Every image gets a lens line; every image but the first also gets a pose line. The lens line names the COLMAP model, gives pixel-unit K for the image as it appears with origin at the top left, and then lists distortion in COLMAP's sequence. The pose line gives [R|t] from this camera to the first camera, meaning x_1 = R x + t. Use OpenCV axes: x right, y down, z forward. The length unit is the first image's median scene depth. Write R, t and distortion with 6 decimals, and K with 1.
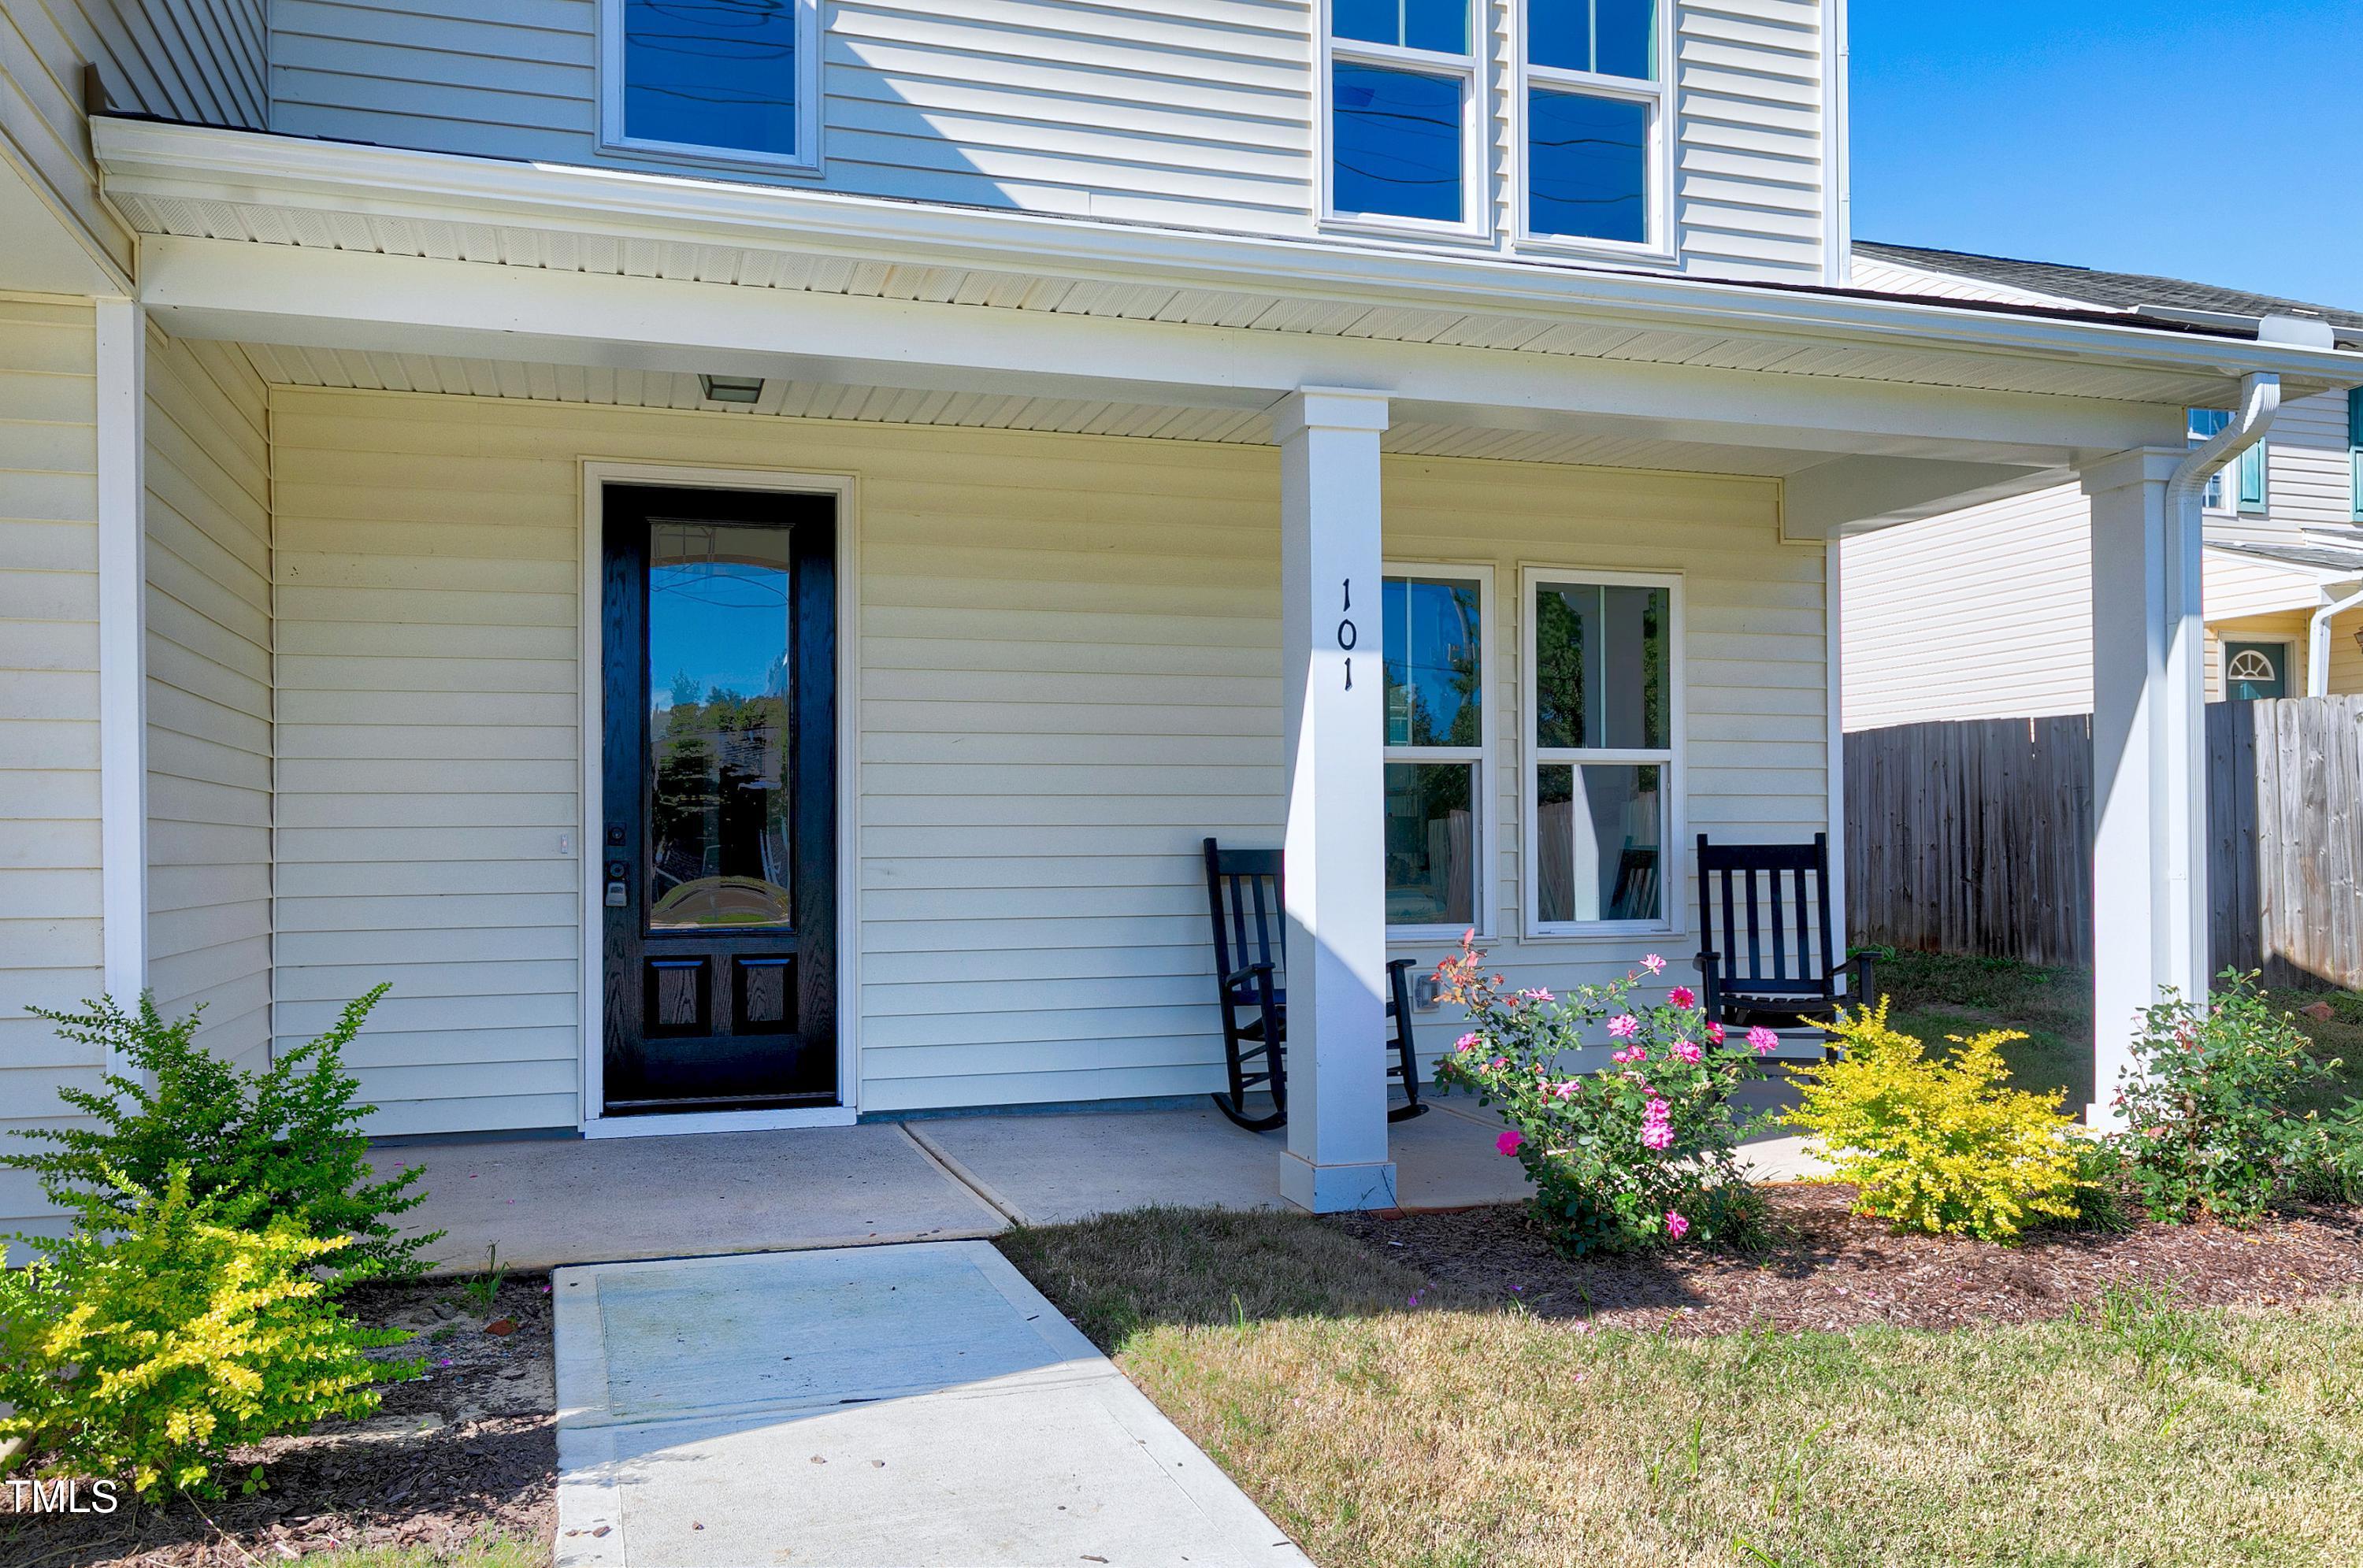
lens RADIAL K [[1624.9, 0, 1192.4], [0, 1624.9, 823.0], [0, 0, 1]] dist [0.004715, -0.001317]
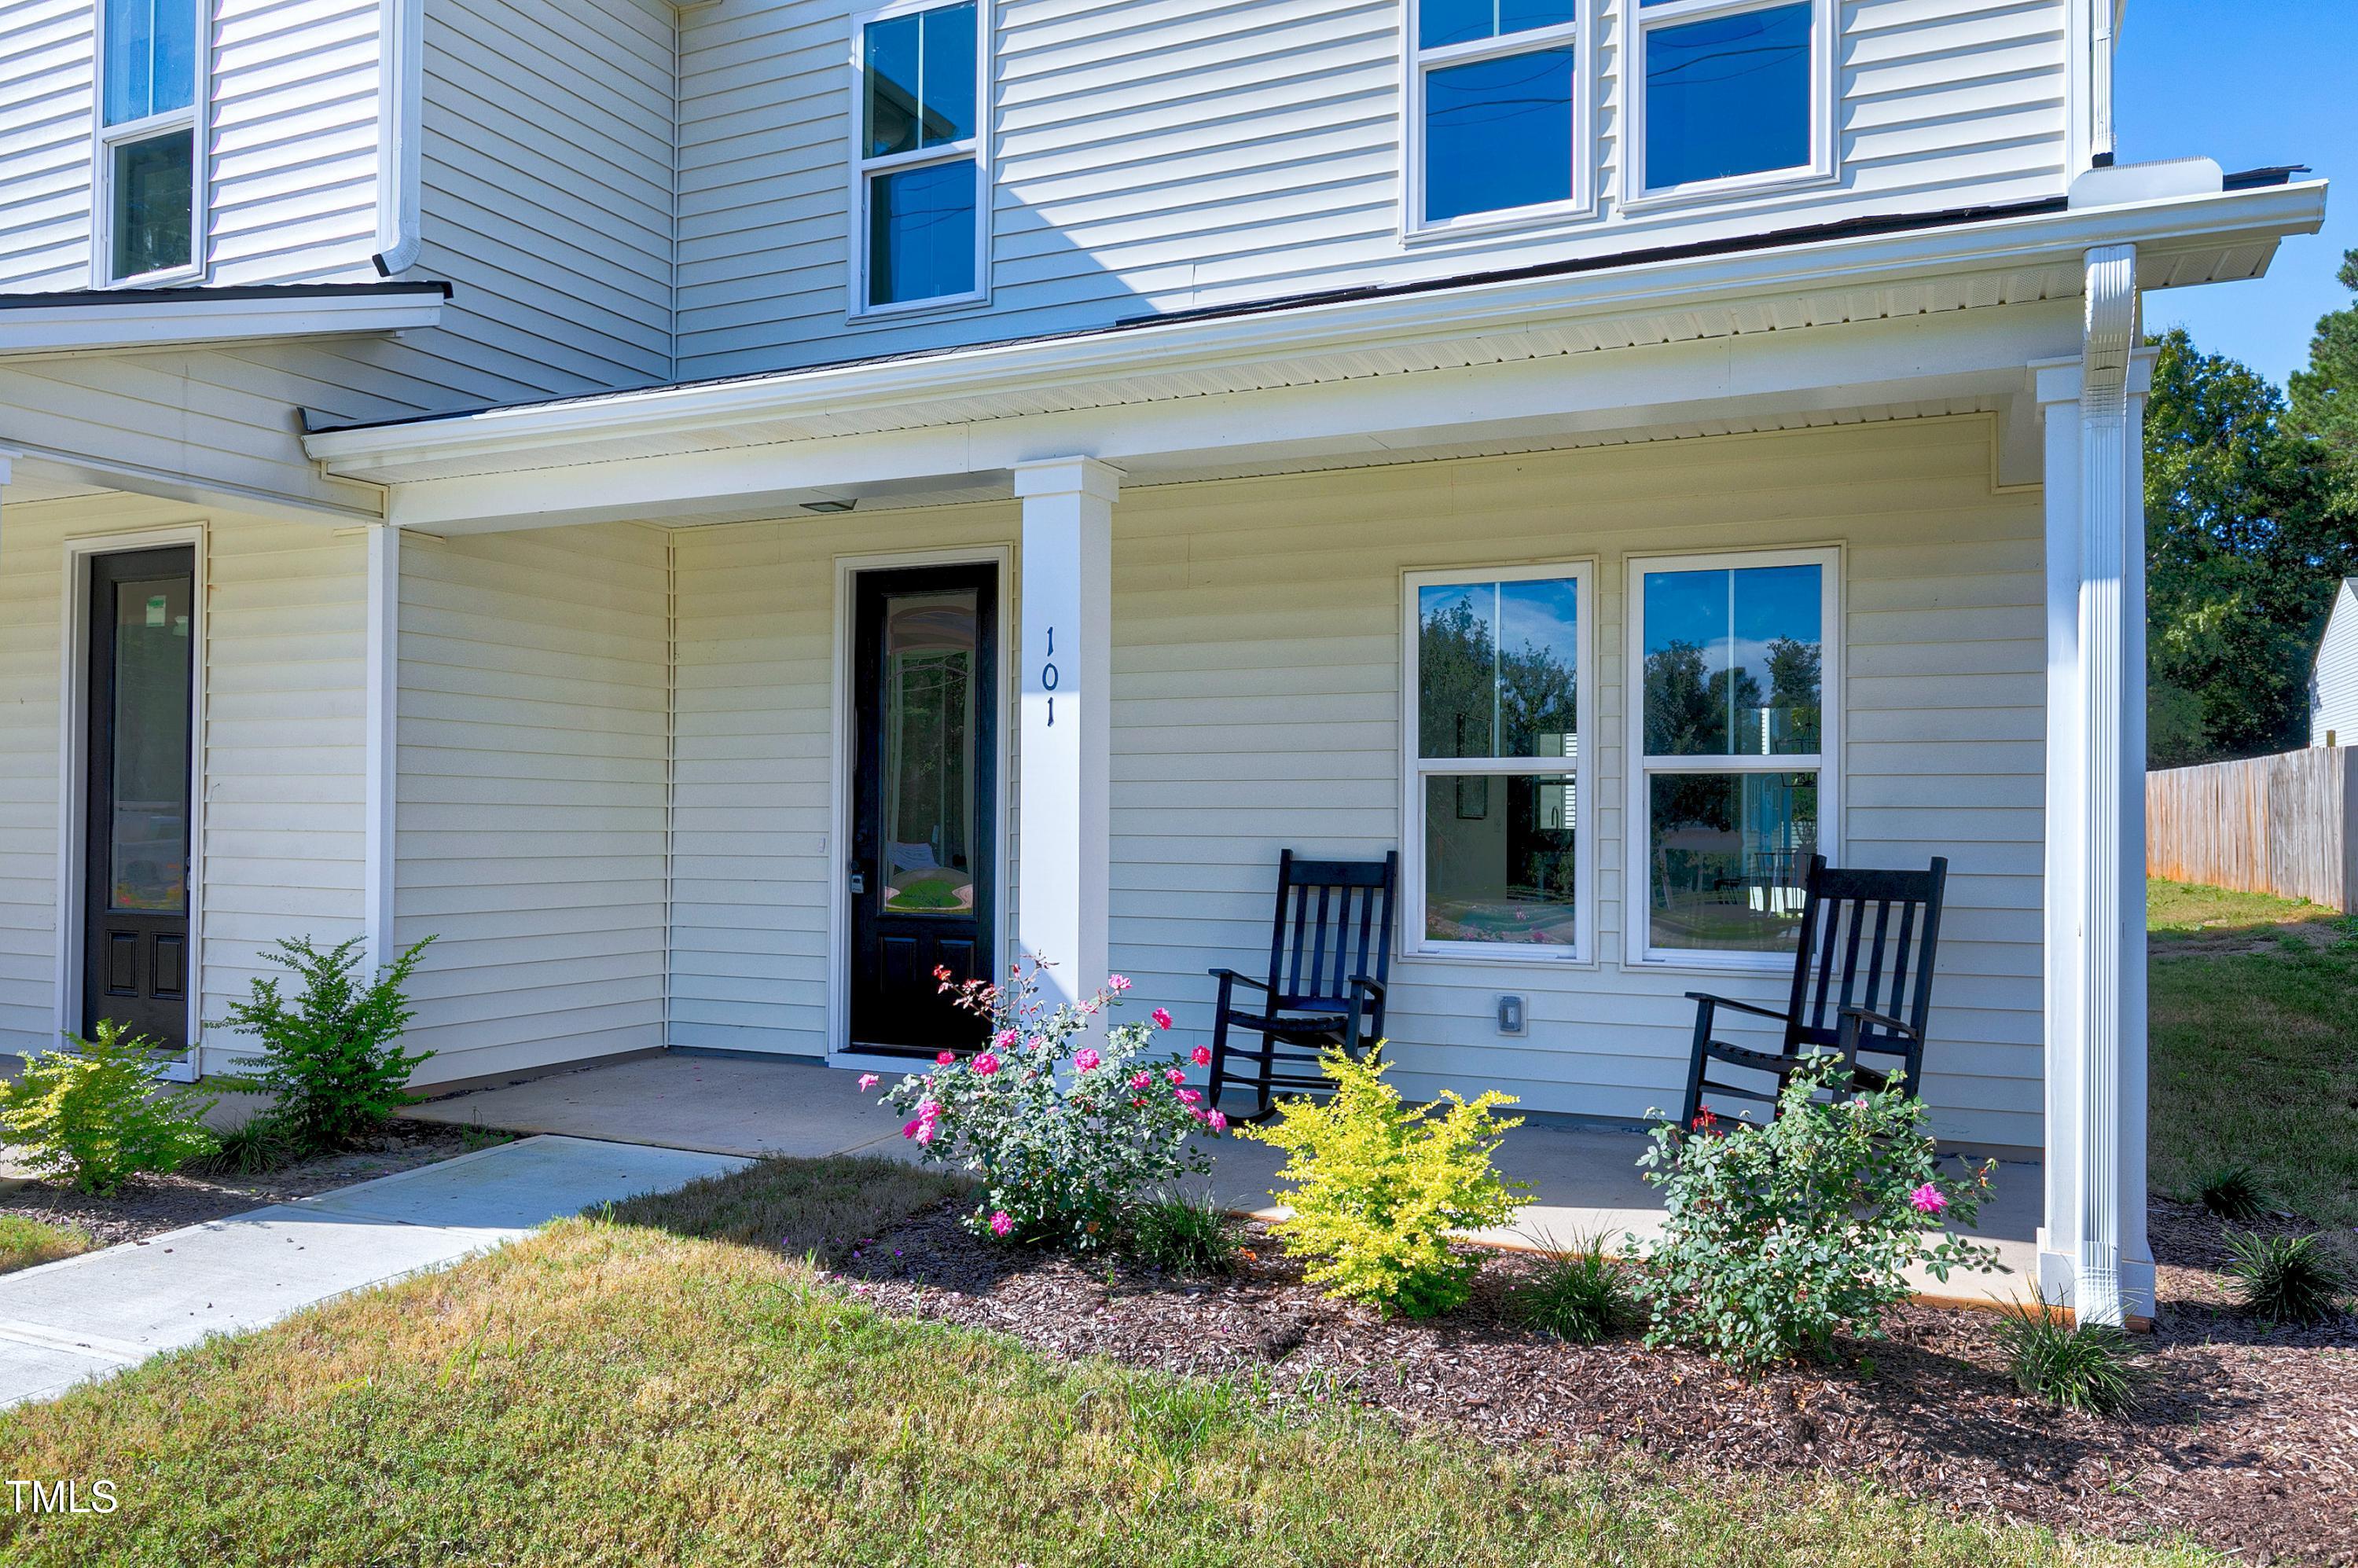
lens RADIAL K [[1672.9, 0, 1179.0], [0, 1672.9, 784.0], [0, 0, 1]] dist [0.000907, 0.002247]
pose [[0.760749, -0.004300, -0.649032, 0.643106], [-0.002820, 0.999947, -0.009930, -0.021490], [0.649040, 0.009384, 0.760696, 0.124620]]
